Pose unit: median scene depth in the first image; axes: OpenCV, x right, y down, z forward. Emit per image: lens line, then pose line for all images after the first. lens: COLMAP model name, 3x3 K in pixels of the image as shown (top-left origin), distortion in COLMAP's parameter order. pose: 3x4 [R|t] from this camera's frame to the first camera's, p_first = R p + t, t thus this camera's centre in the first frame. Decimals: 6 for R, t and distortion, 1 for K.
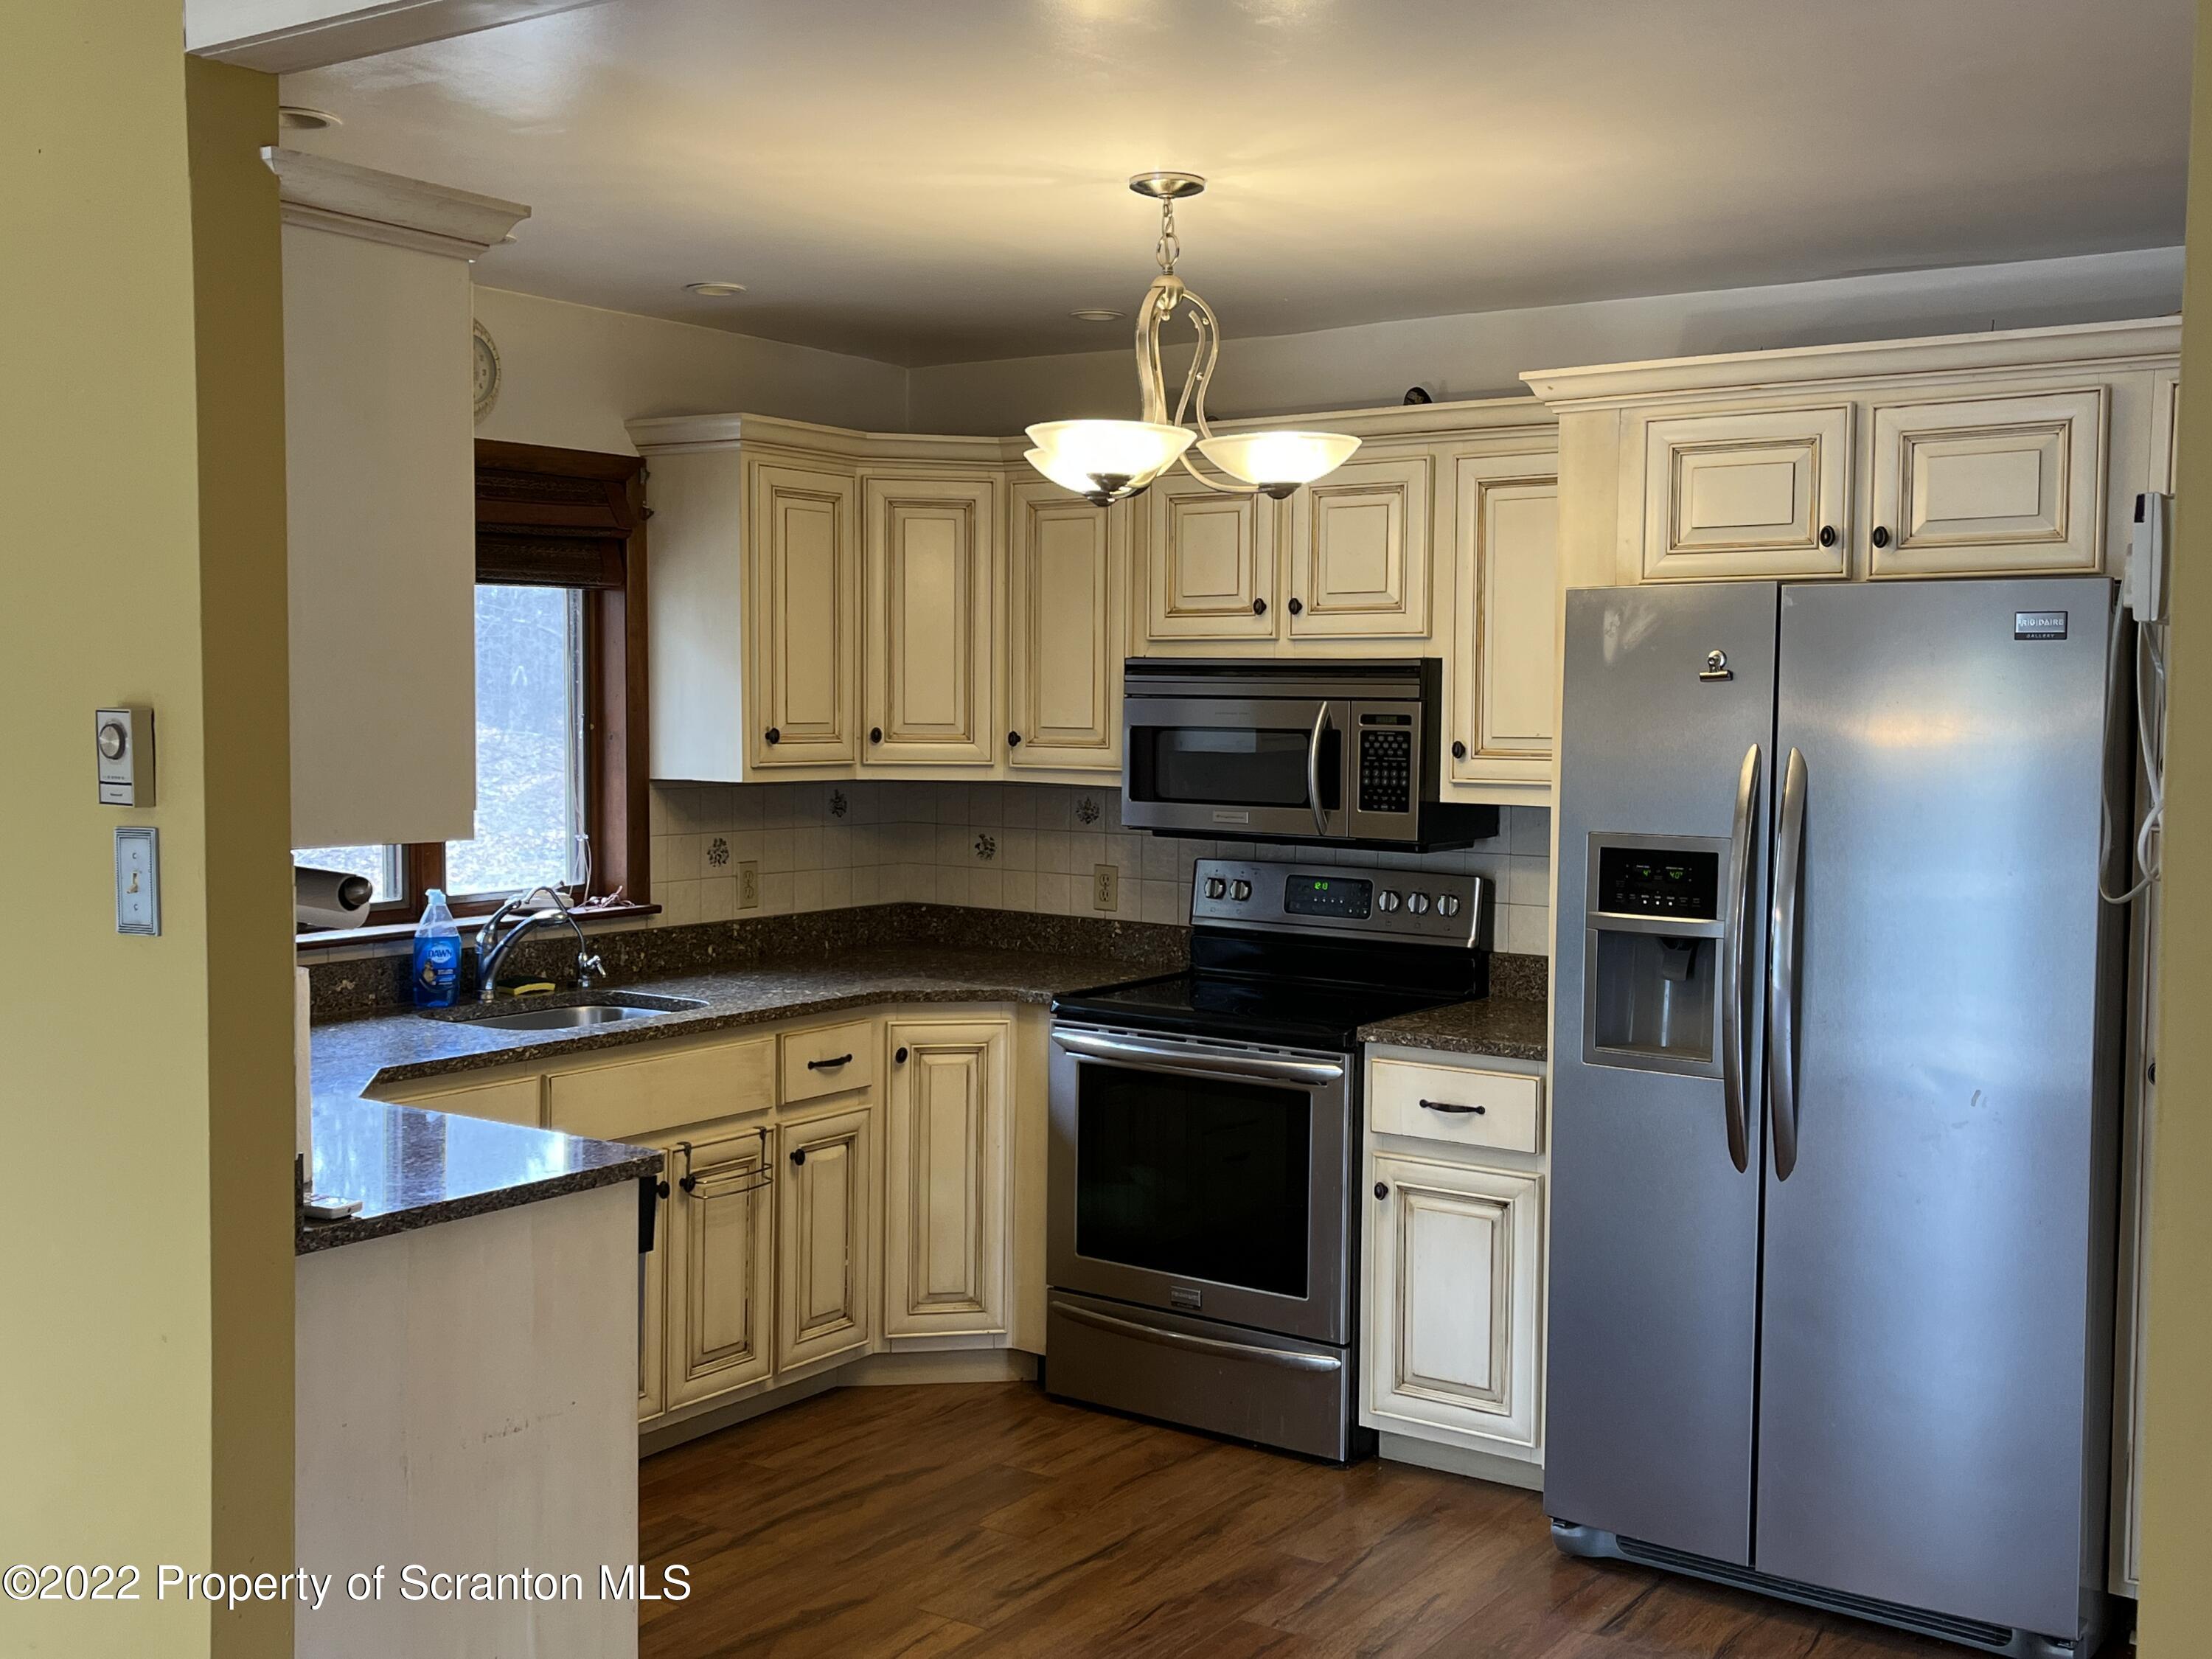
lens RADIAL K [[2317.5, 0, 1106.0], [0, 2317.5, 829.5], [0, 0, 1]] dist [0.139105, -0.413784]
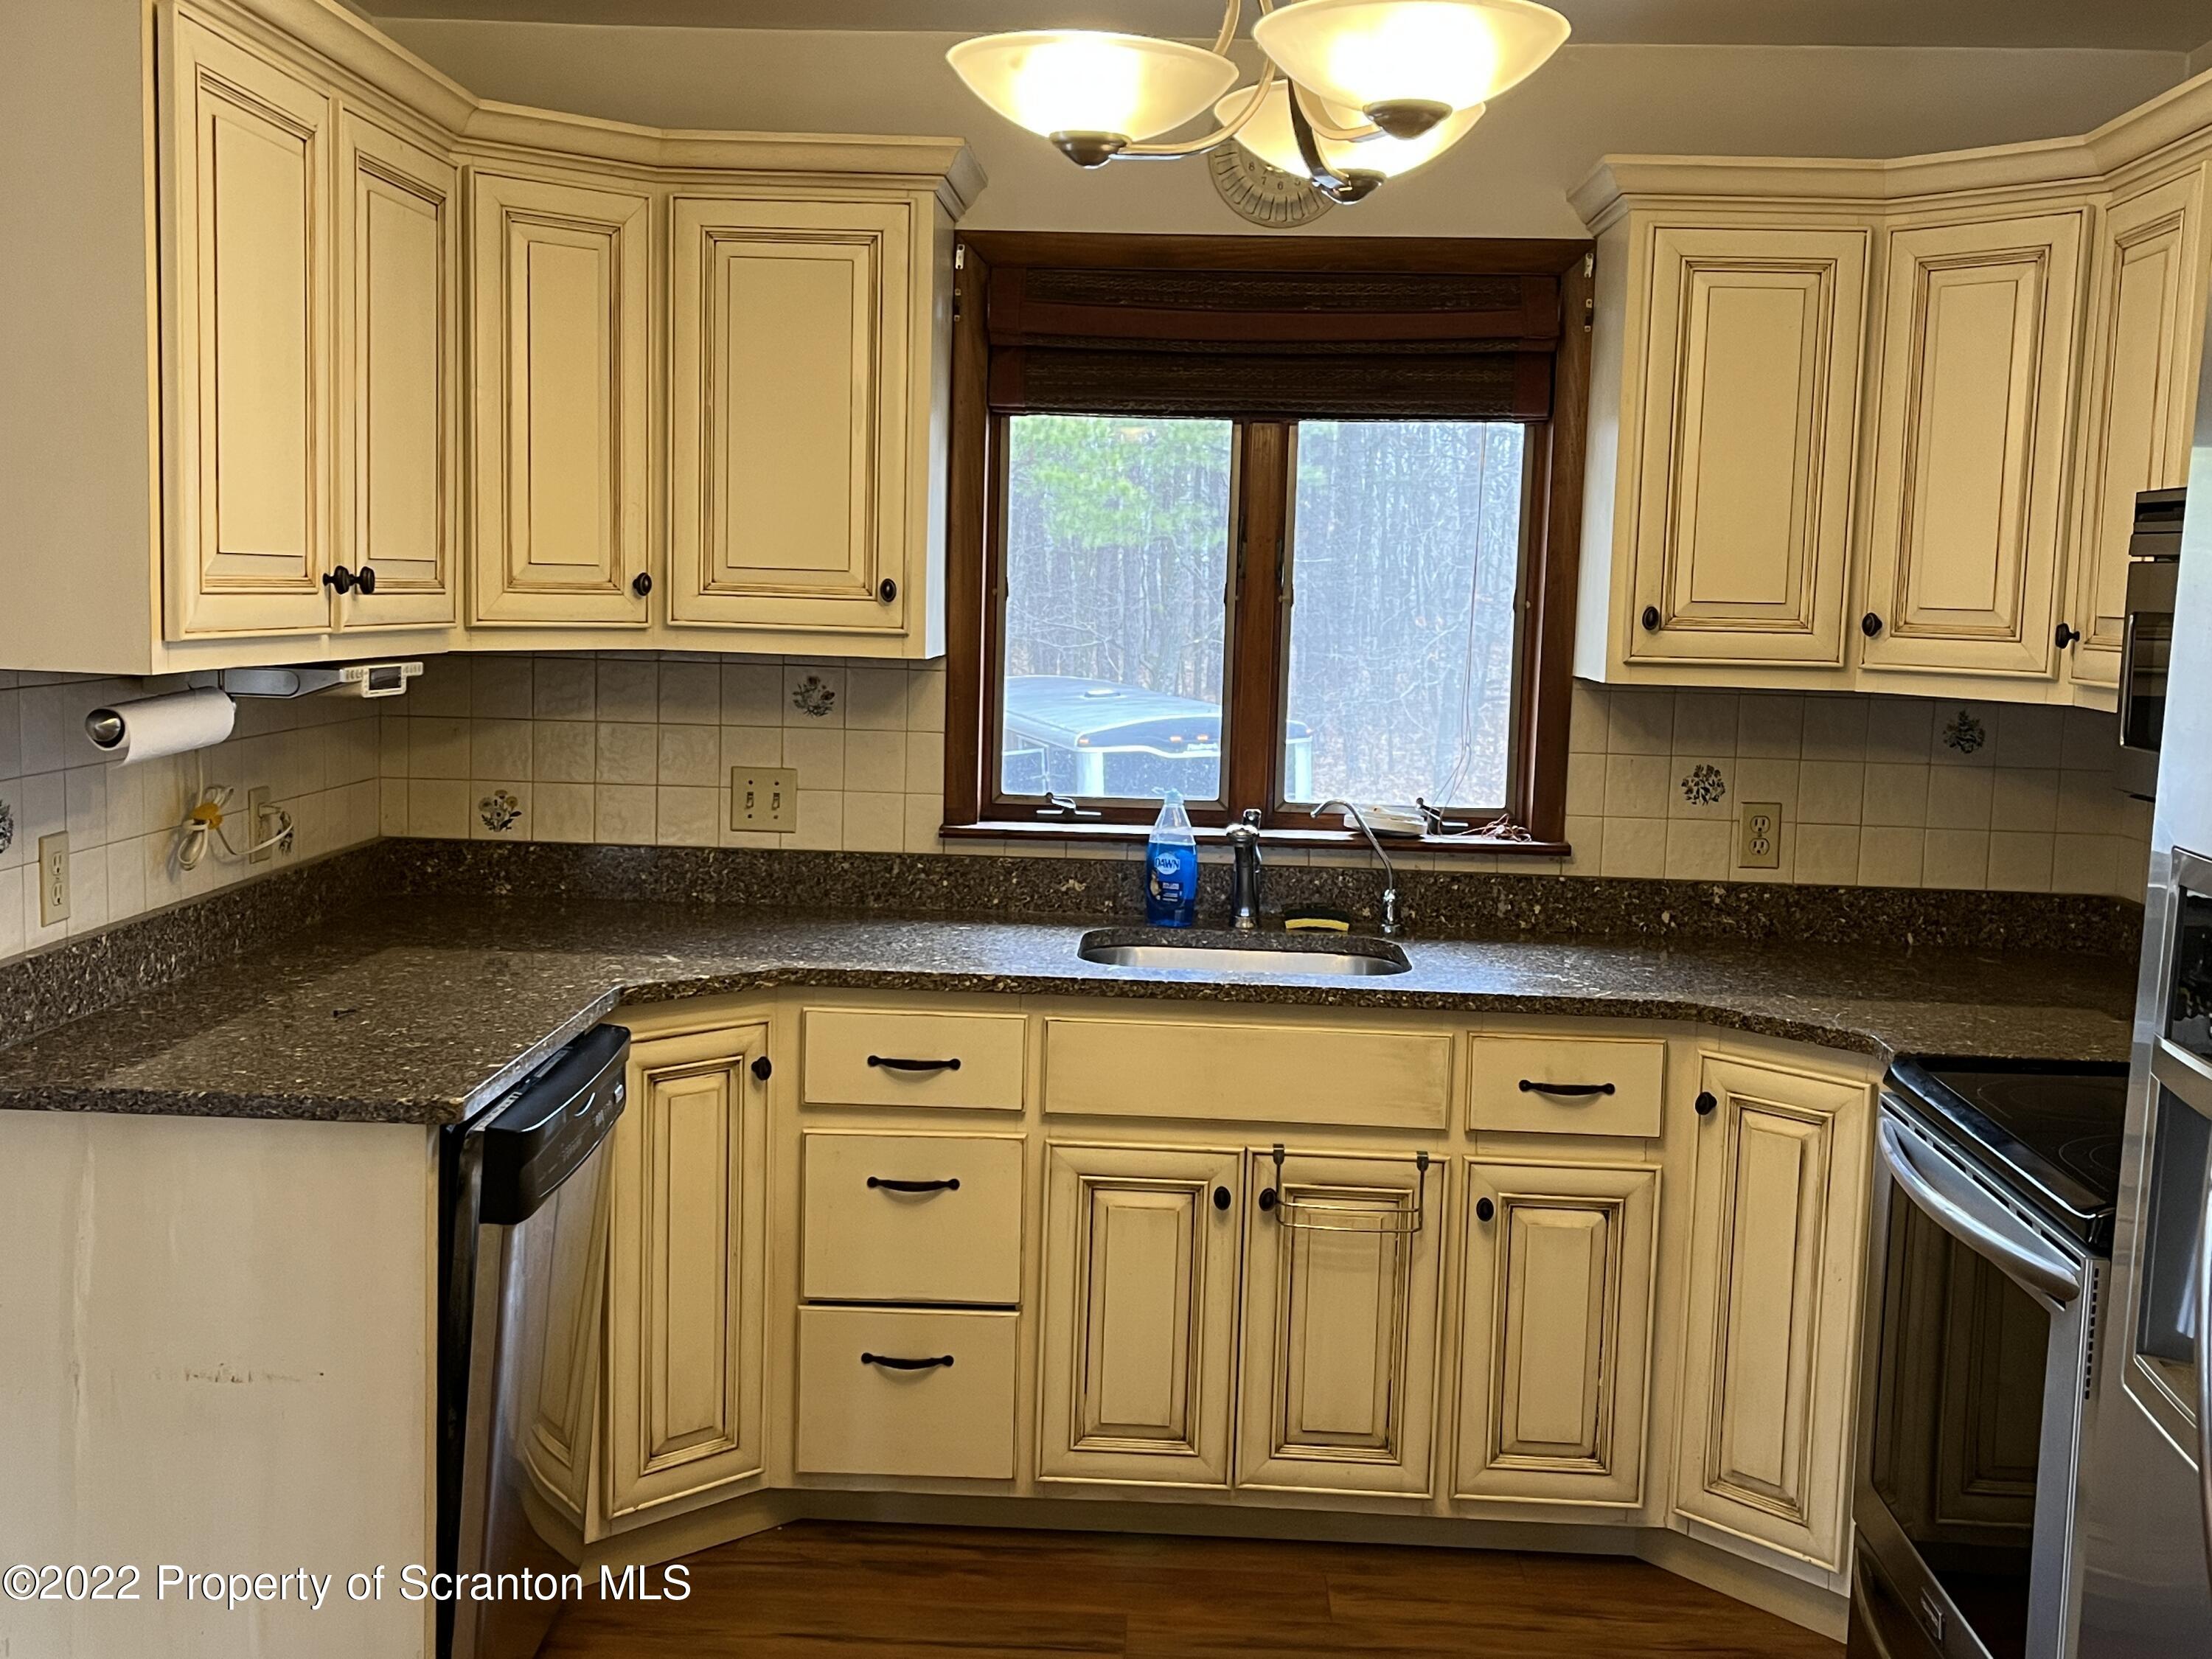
lens RADIAL K [[2317.5, 0, 1106.0], [0, 2317.5, 829.5], [0, 0, 1]] dist [0.139105, -0.413784]
pose [[0.529670, 0.097871, -0.842539, 0.376233], [-0.072816, 0.994900, 0.069793, -0.014603], [0.845073, 0.024383, 0.534095, 0.498629]]
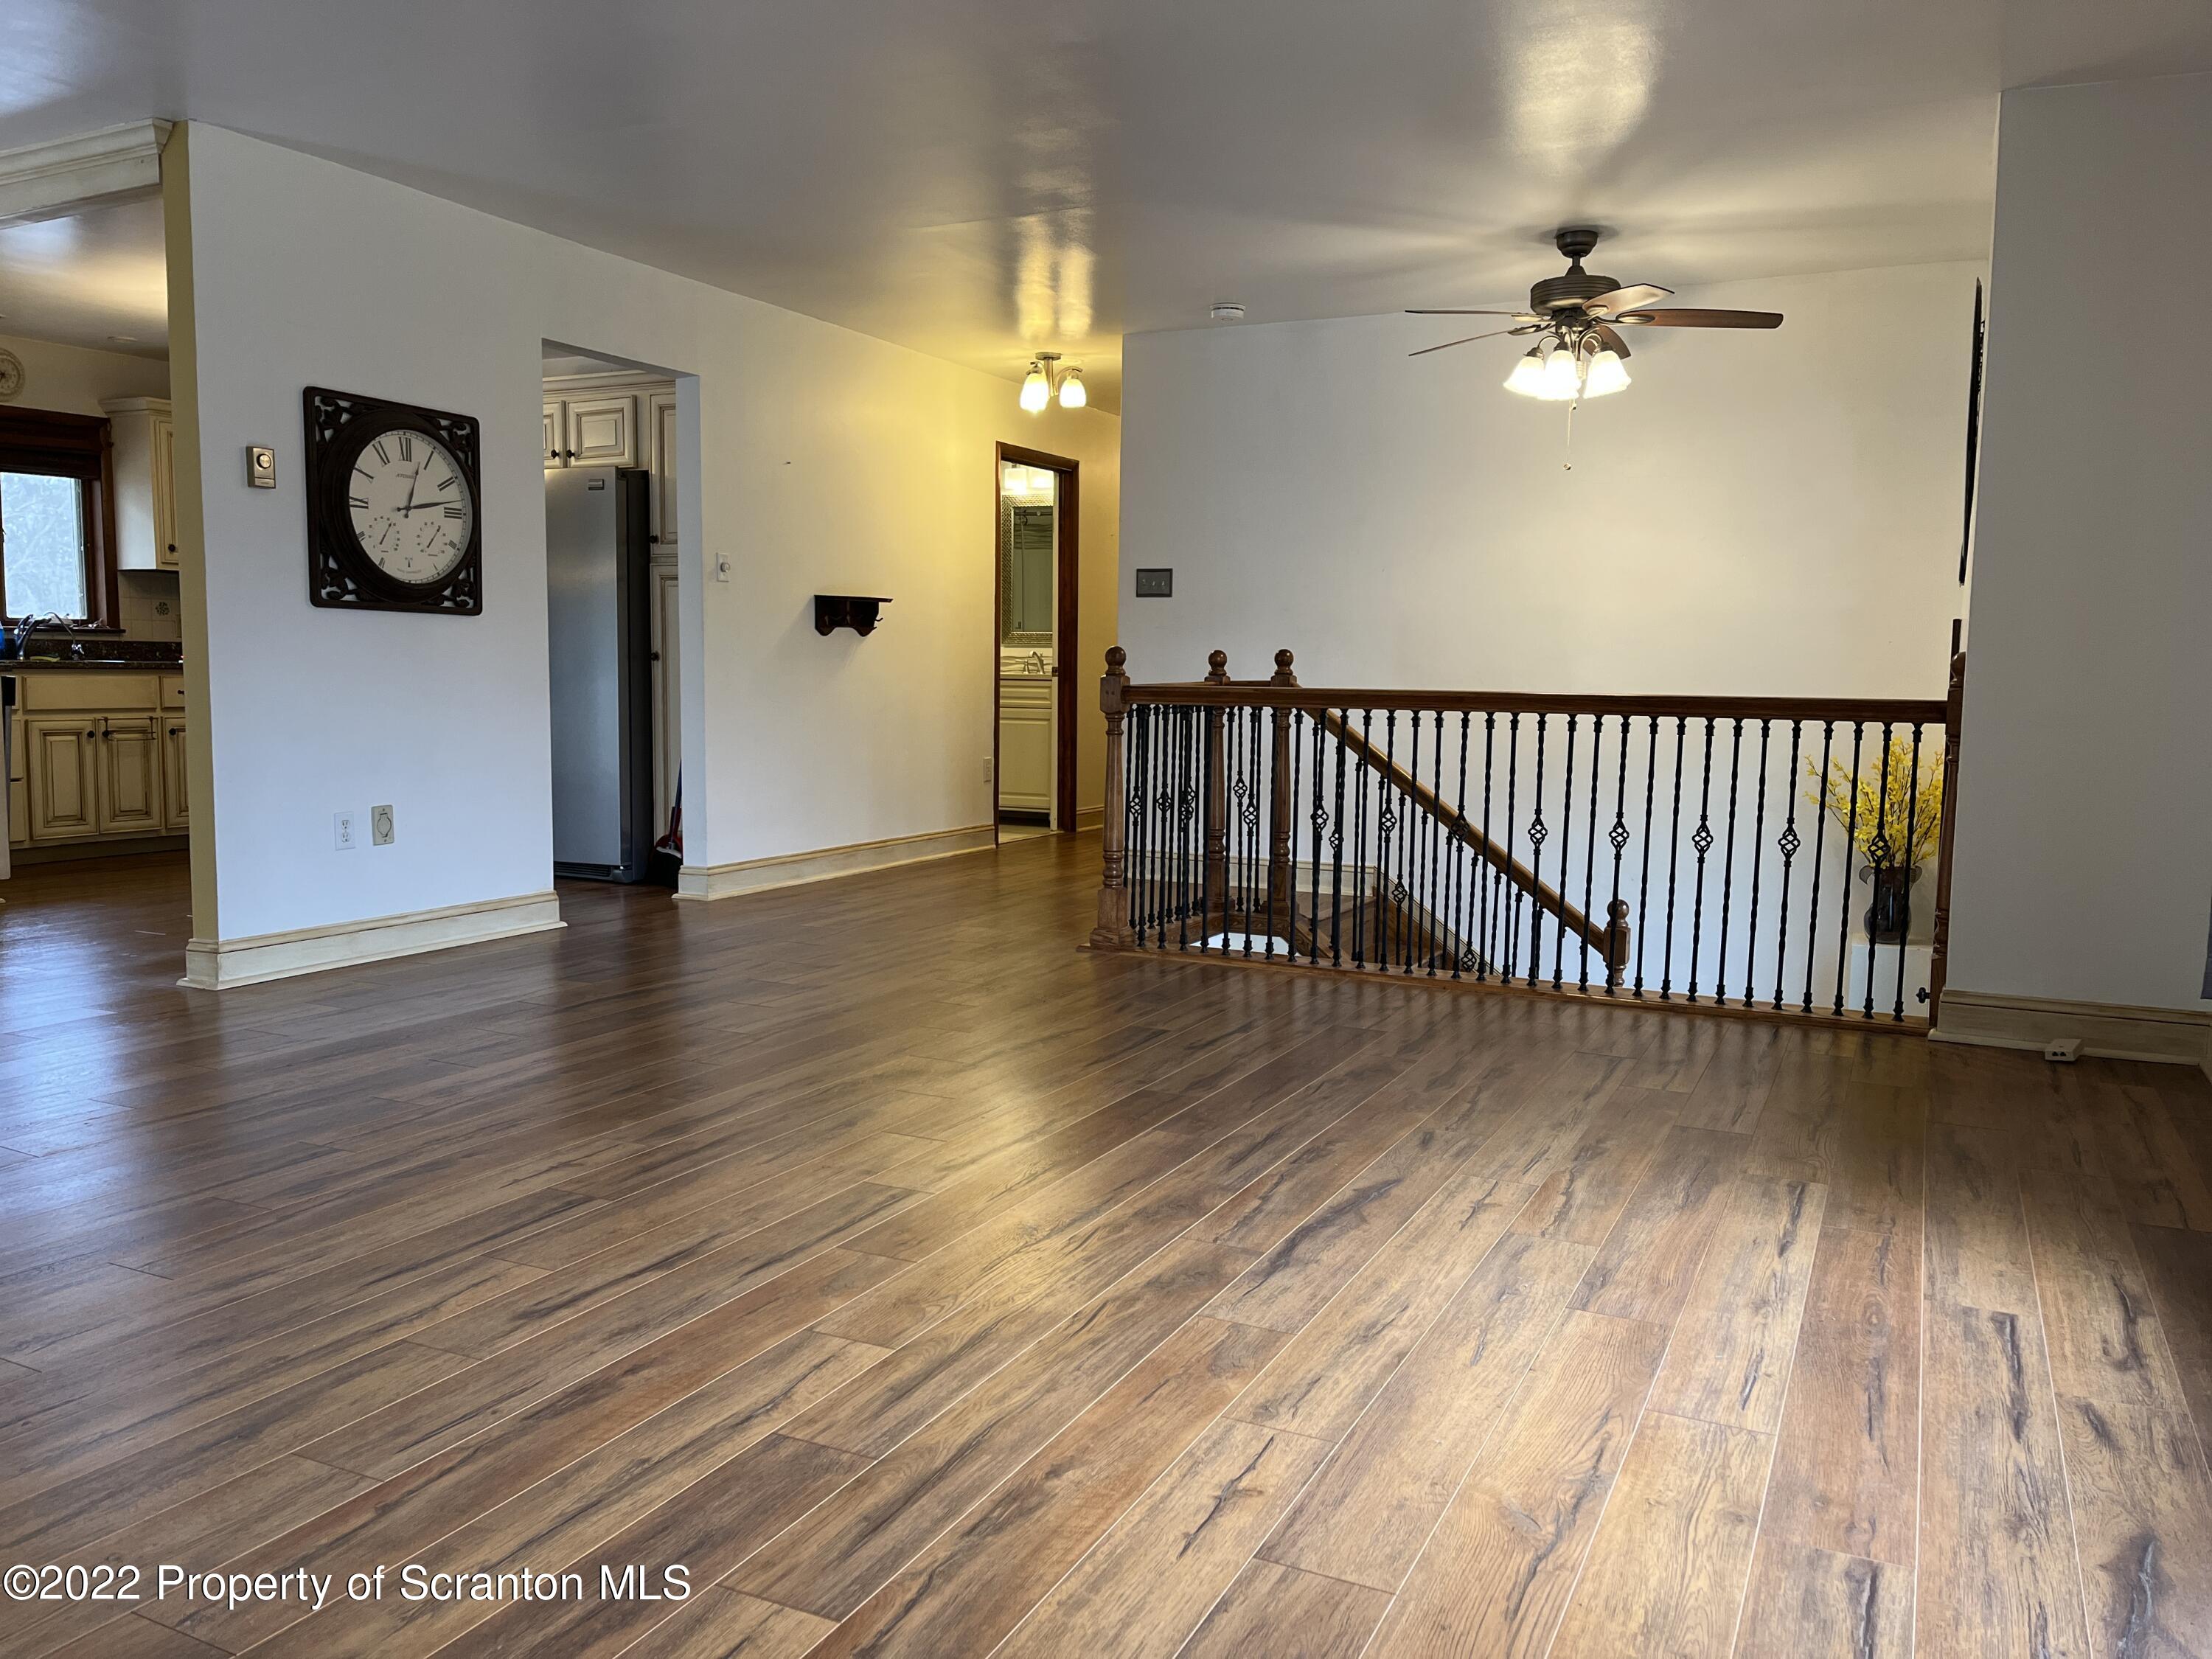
lens RADIAL K [[1674.9, 0, 1099.5], [0, 1674.9, 828.7], [0, 0, 1]] dist [0.085987, -0.104958]
pose [[0.989907, -0.010665, 0.141318, 0.496570], [0.005049, 0.999185, 0.040037, 0.165603], [-0.141629, -0.038920, 0.989154, -0.719414]]
